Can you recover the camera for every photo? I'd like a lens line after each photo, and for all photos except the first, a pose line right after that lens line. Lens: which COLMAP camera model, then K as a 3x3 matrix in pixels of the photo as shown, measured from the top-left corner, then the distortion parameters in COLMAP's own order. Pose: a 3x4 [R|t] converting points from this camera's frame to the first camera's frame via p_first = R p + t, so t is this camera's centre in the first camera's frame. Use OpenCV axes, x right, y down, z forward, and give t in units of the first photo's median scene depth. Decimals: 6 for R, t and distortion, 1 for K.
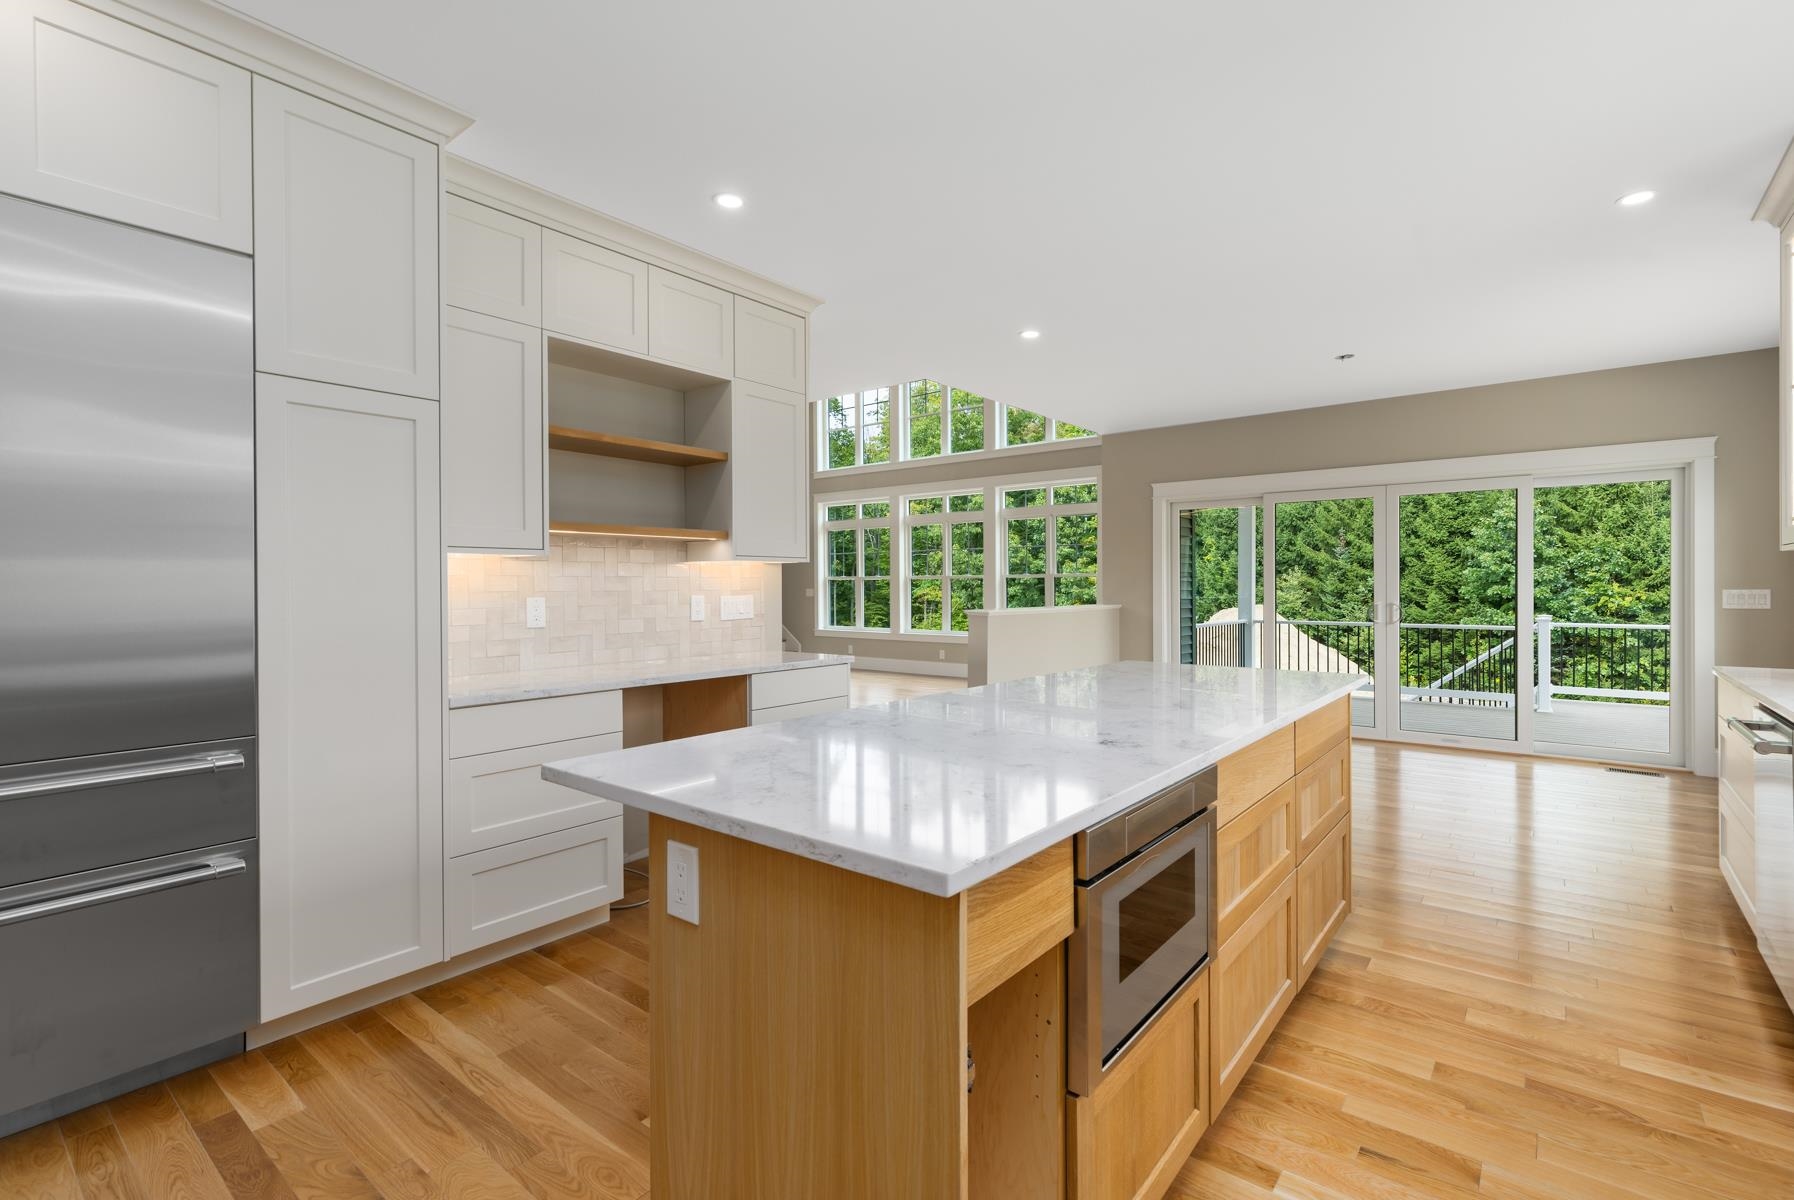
lens RADIAL K [[820.1, 0, 908.4], [0, 820.1, 585.7], [0, 0, 1]] dist [0.010099, -0.000560]
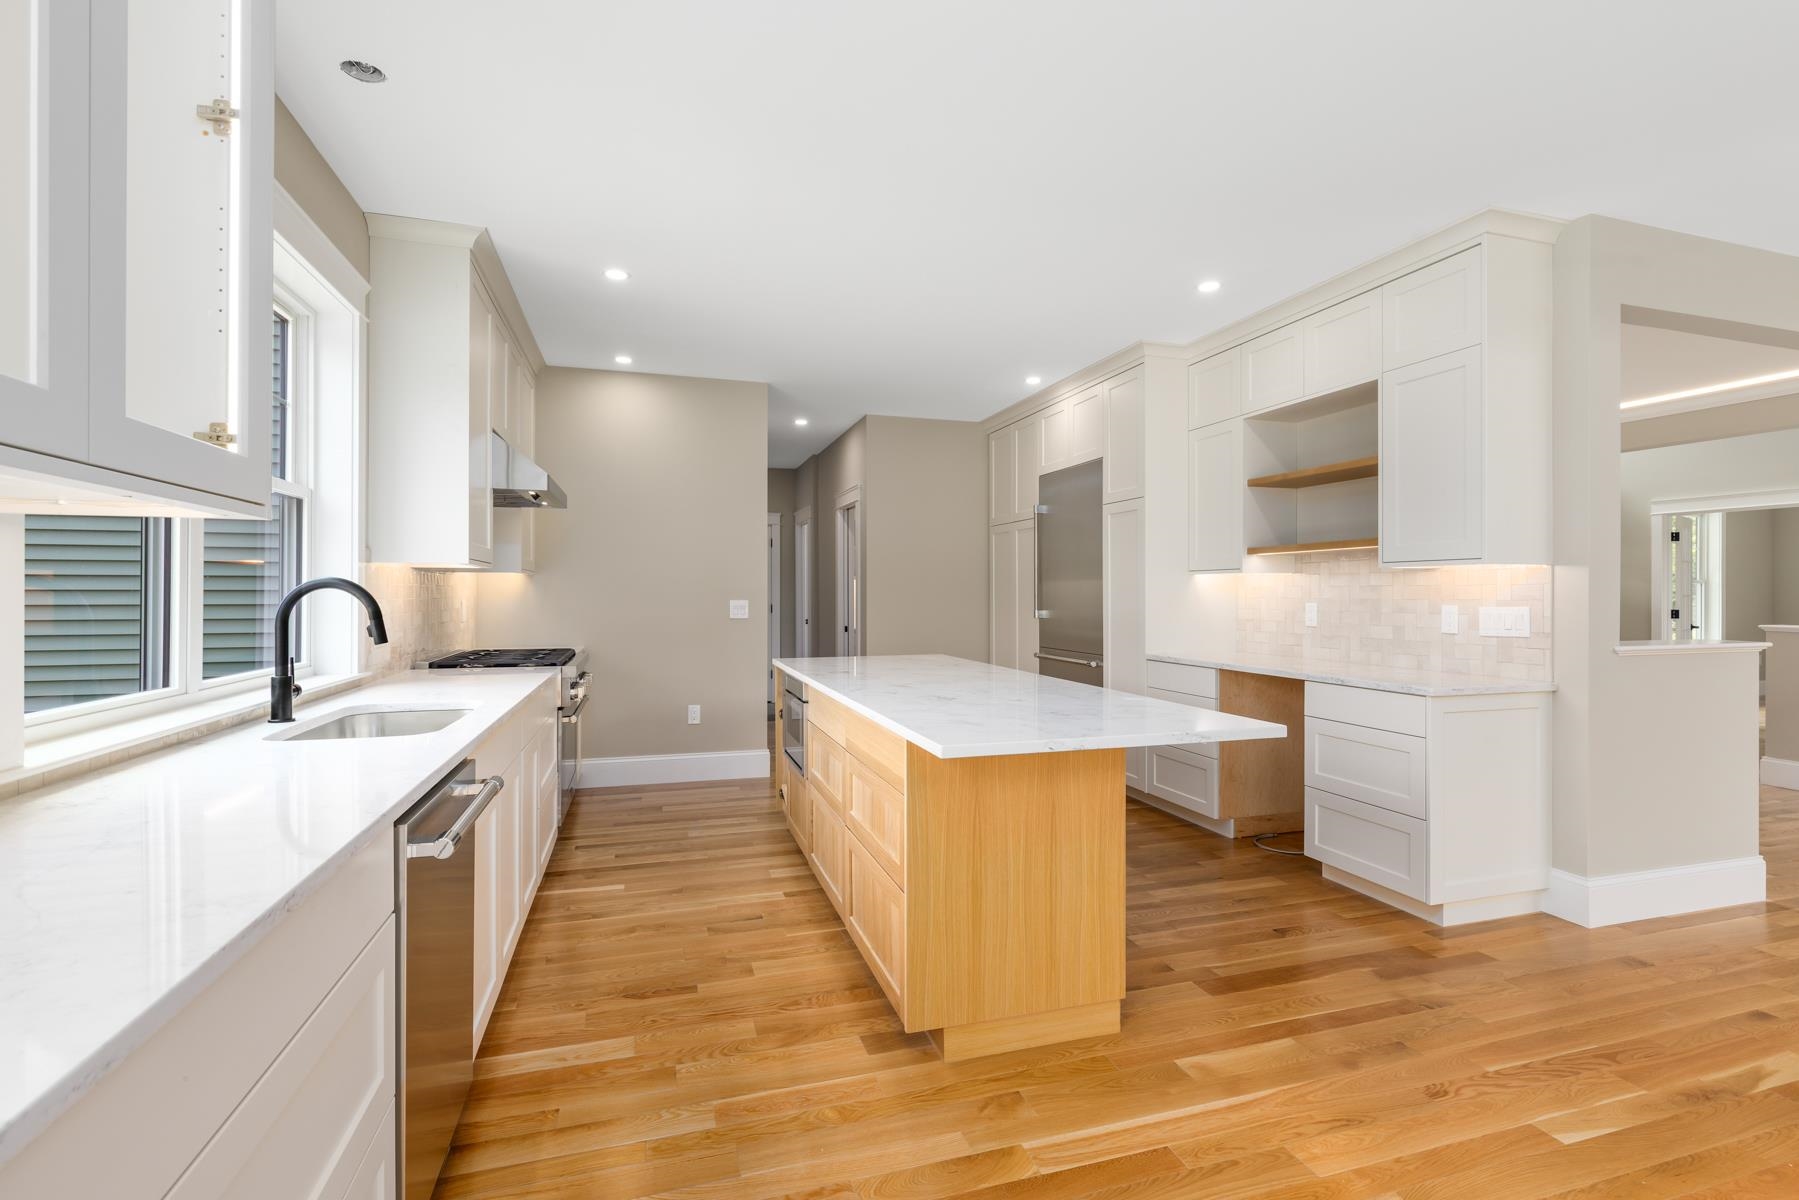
lens RADIAL K [[840.9, 0, 909.3], [0, 840.9, 594.2], [0, 0, 1]] dist [-0.000197, 0.000029]
pose [[-0.562346, 0.004593, -0.826889, 0.106997], [0.002397, 0.999989, 0.003924, -0.000669], [0.826899, 0.000225, -0.562351, 0.131204]]
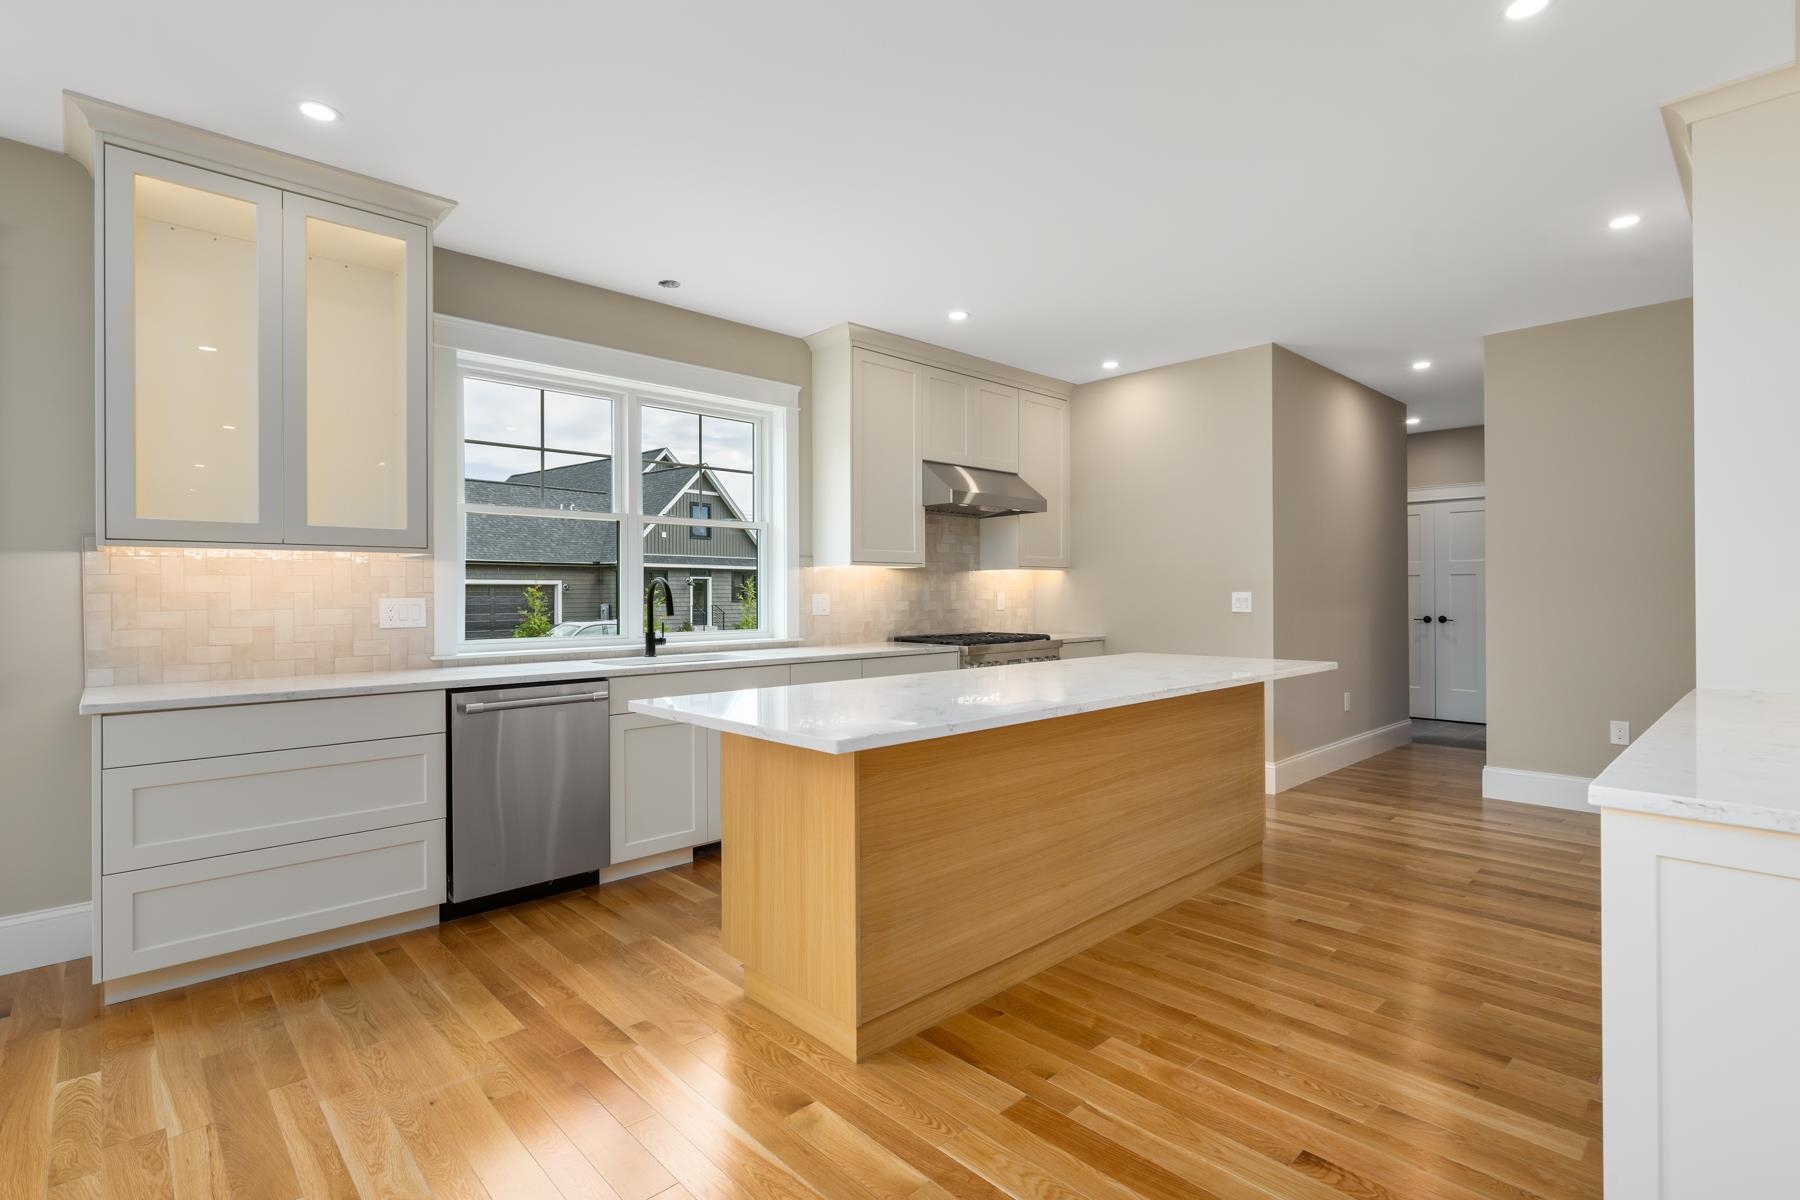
lens RADIAL K [[850.8, 0, 910.2], [0, 850.8, 594.1], [0, 0, 1]] dist [-0.002037, 0.000356]
pose [[-0.990239, 0.009536, 0.139057, 0.020063], [0.009695, 0.999953, 0.000464, 0.000866], [-0.139046, 0.001808, -0.990284, 0.172010]]
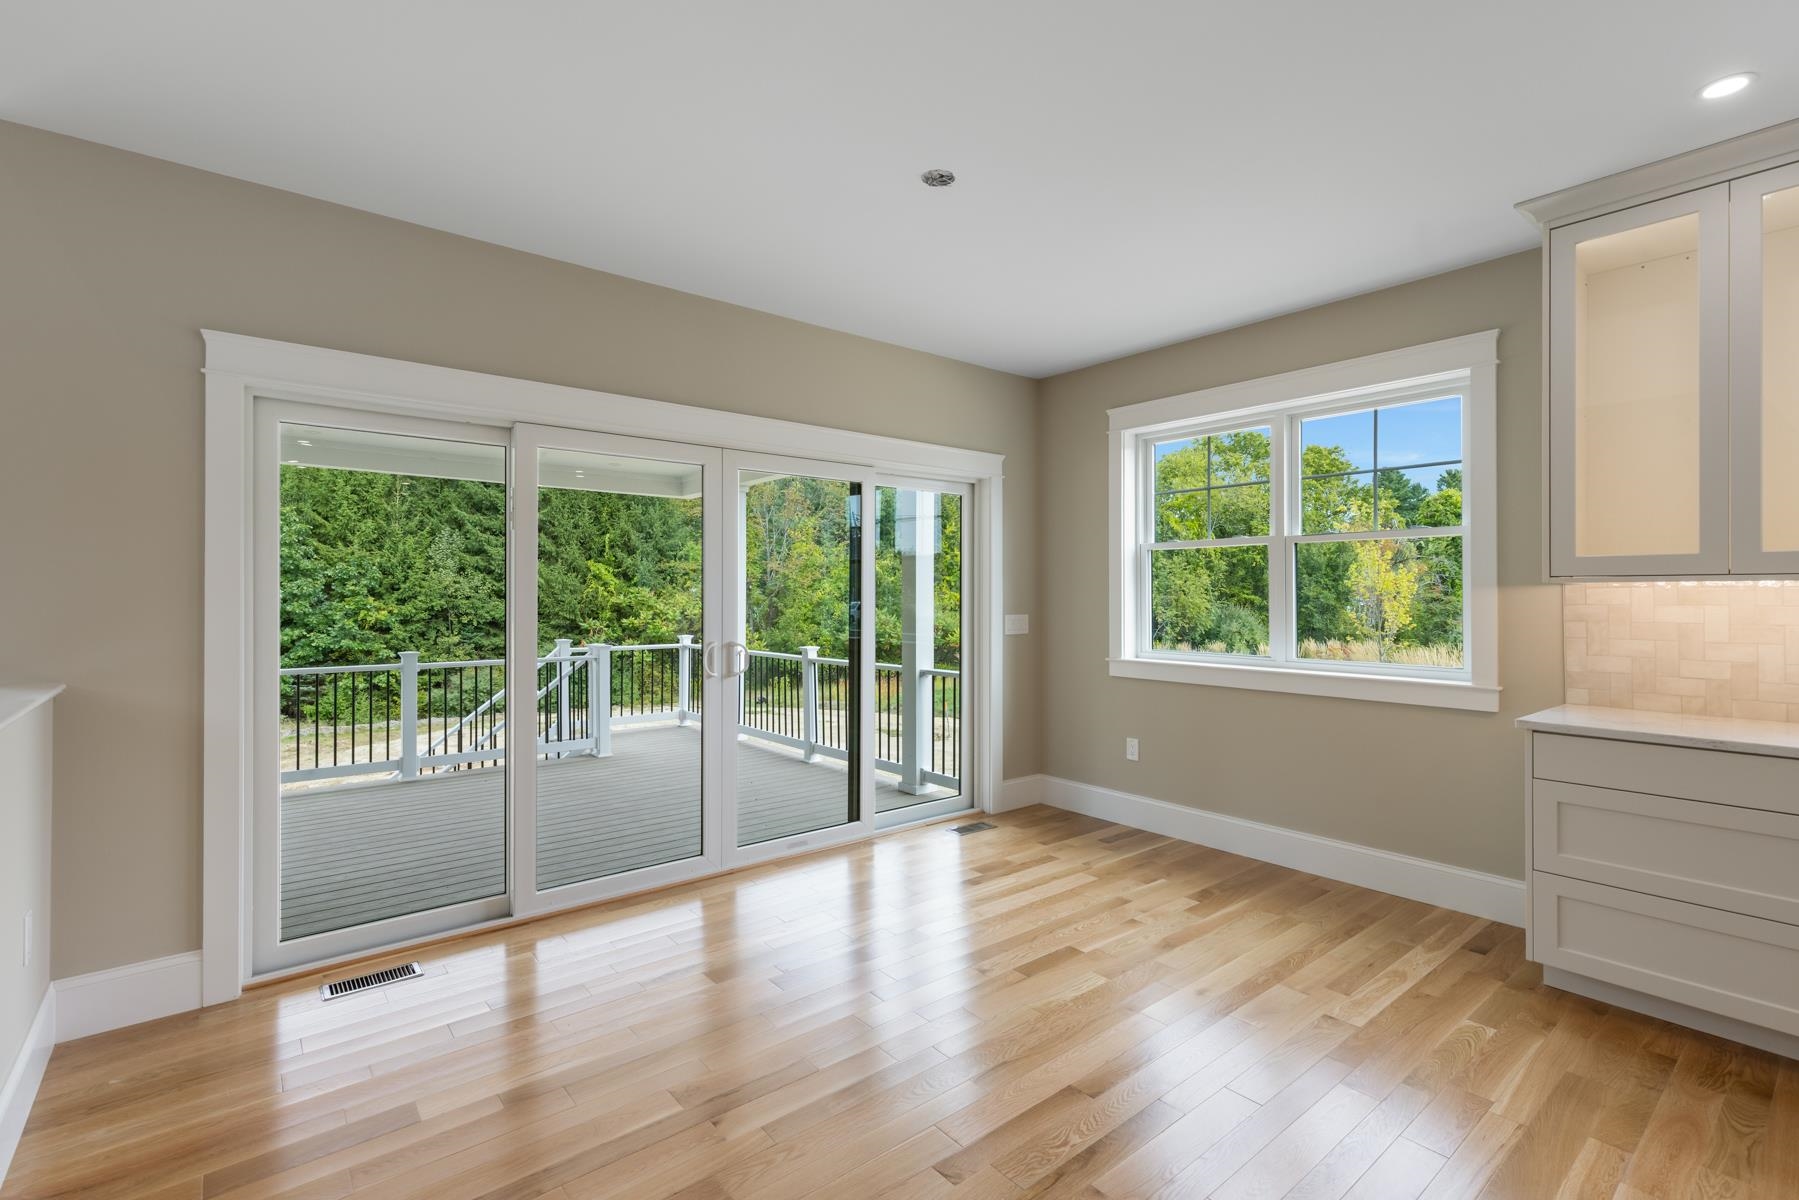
lens RADIAL K [[818.4, 0, 912.5], [0, 818.4, 594.8], [0, 0, 1]] dist [0.003470, 0.001003]
pose [[0.201555, 0.003049, 0.979473, 0.005932], [-0.000014, 0.999995, -0.003110, -0.002844], [-0.979477, 0.000613, 0.201554, 0.152667]]
